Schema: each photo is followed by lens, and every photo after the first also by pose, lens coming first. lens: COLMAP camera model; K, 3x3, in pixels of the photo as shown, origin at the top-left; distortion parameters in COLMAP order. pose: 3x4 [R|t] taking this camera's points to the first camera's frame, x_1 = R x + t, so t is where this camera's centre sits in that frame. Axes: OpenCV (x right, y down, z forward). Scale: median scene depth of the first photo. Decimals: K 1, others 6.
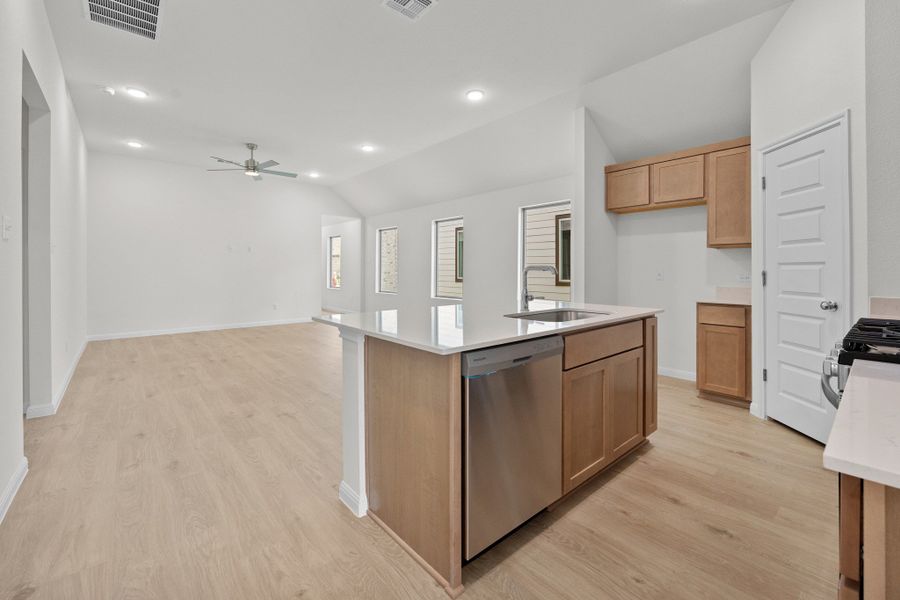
lens RADIAL K [[383.3, 0, 462.5], [0, 383.3, 250.9], [0, 0, 1]] dist [0.016047, -0.000079]
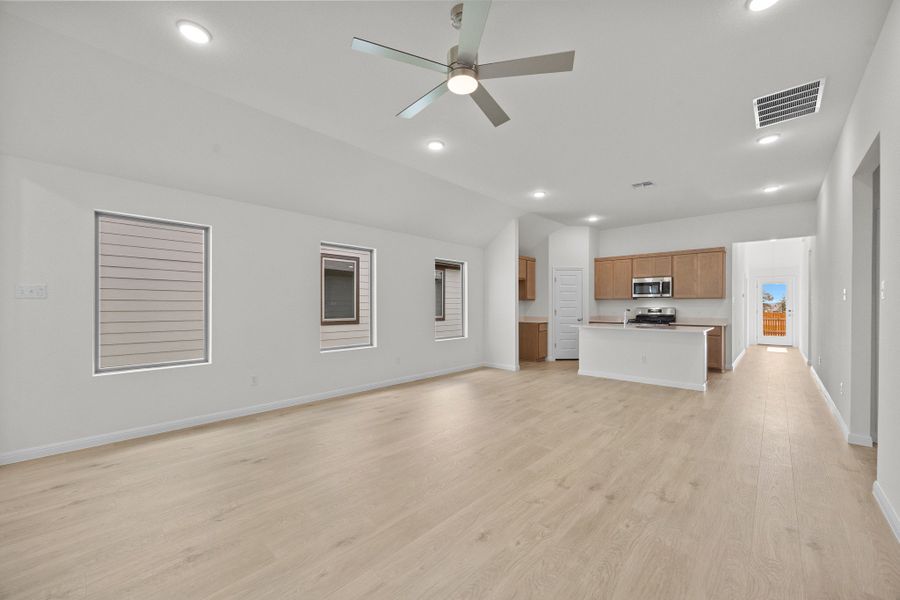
lens RADIAL K [[347.6, 0, 436.9], [0, 347.6, 306.2], [0, 0, 1]] dist [-0.000688, 0.000053]
pose [[-0.063344, -0.005288, 0.997978, -1.448750], [-0.050868, 0.998703, 0.002063, 0.052500], [-0.996695, -0.050634, -0.063531, 1.657893]]
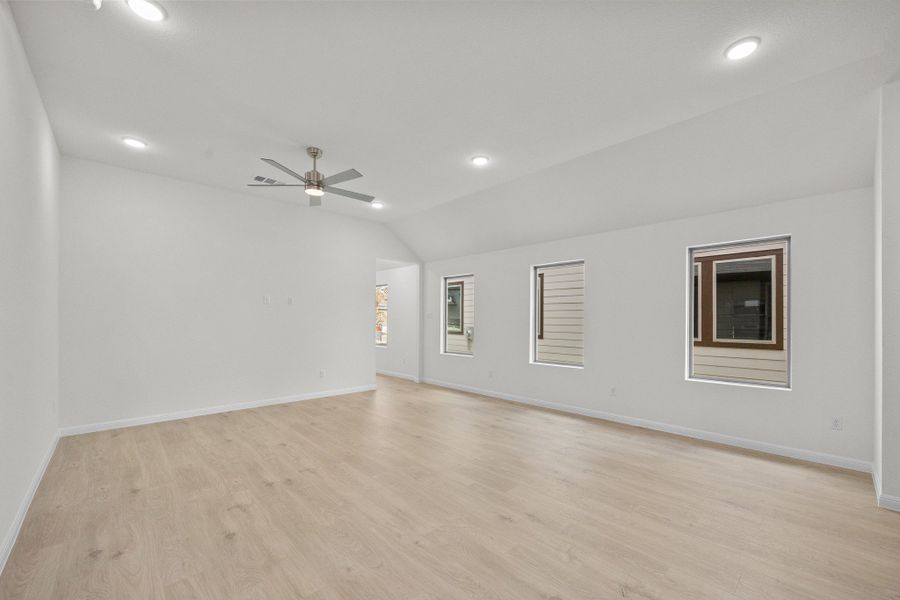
lens RADIAL K [[359.1, 0, 486.3], [0, 359.1, 316.2], [0, 0, 1]] dist [-0.001322, -0.000075]
pose [[0.997437, -0.000389, 0.071553, -0.456584], [-0.002750, 0.999038, 0.043763, -0.013140], [-0.071501, -0.043848, 0.996476, 0.526641]]
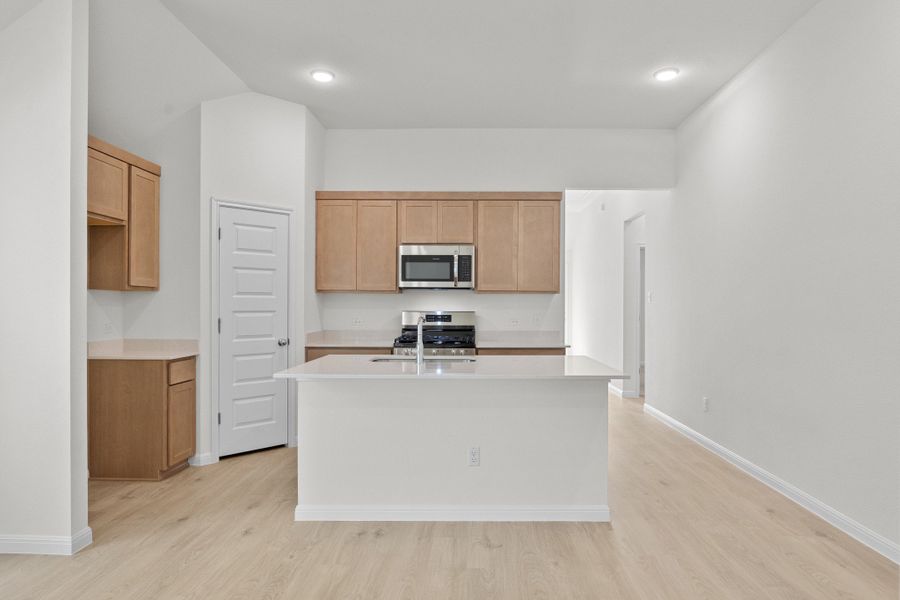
lens RADIAL K [[563.3, 0, 453.8], [0, 563.3, 307.9], [0, 0, 1]] dist [0.000564, 0.000834]
pose [[-0.721922, -0.010470, 0.691895, -0.589384], [-0.040889, 0.998784, -0.027550, 0.031927], [-0.690765, -0.048180, -0.721472, 1.332659]]
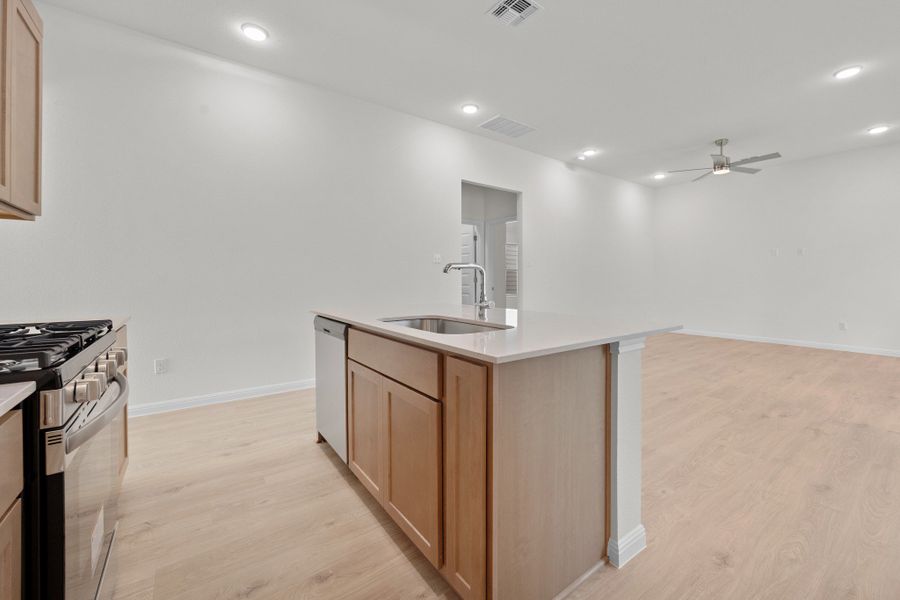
lens RADIAL K [[360.7, 0, 448.2], [0, 360.7, 282.1], [0, 0, 1]] dist [-0.002843, -0.000287]
pose [[-0.112545, 0.003627, -0.993640, 0.616624], [0.049328, 0.998781, -0.001942, 0.052637], [0.992421, -0.049233, -0.112587, 0.693895]]
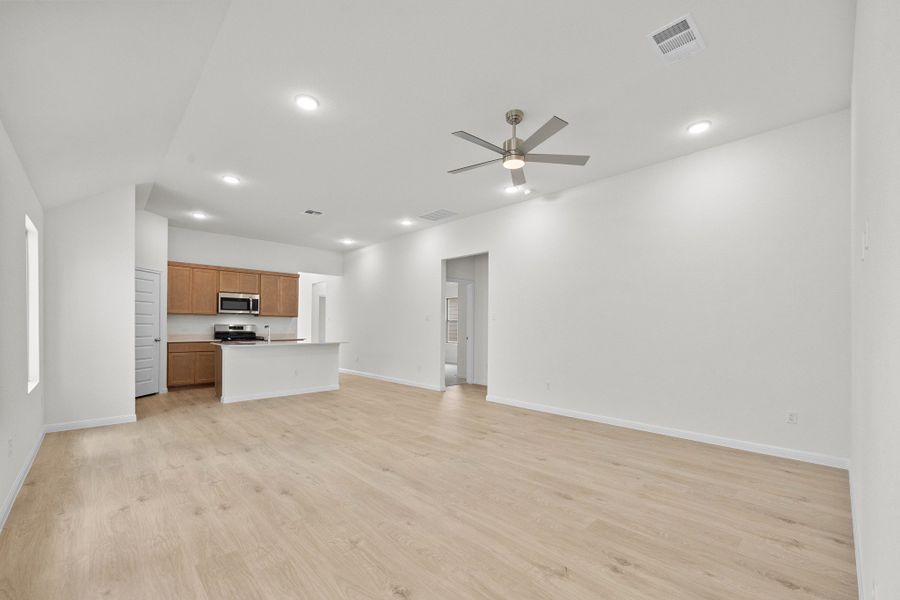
lens RADIAL K [[374.8, 0, 478.9], [0, 374.8, 324.3], [0, 0, 1]] dist [-0.002830, -0.000202]
pose [[-0.997829, -0.008948, -0.065253, -0.732745], [-0.005215, 0.998352, -0.057154, 0.112482], [0.065657, -0.056690, -0.996231, 2.454789]]
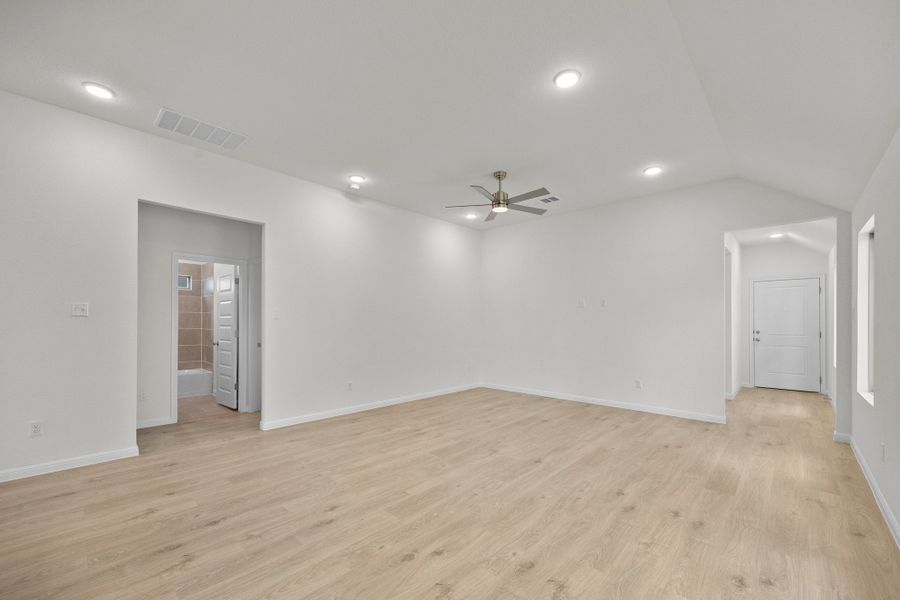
lens RADIAL K [[365.0, 0, 433.6], [0, 365.0, 319.9], [0, 0, 1]] dist [0.002120, 0.000163]
pose [[0.061925, -0.009760, -0.998033, 0.301003], [0.048256, 0.998812, -0.006774, 0.036768], [0.996914, -0.047741, 0.062322, 1.290636]]
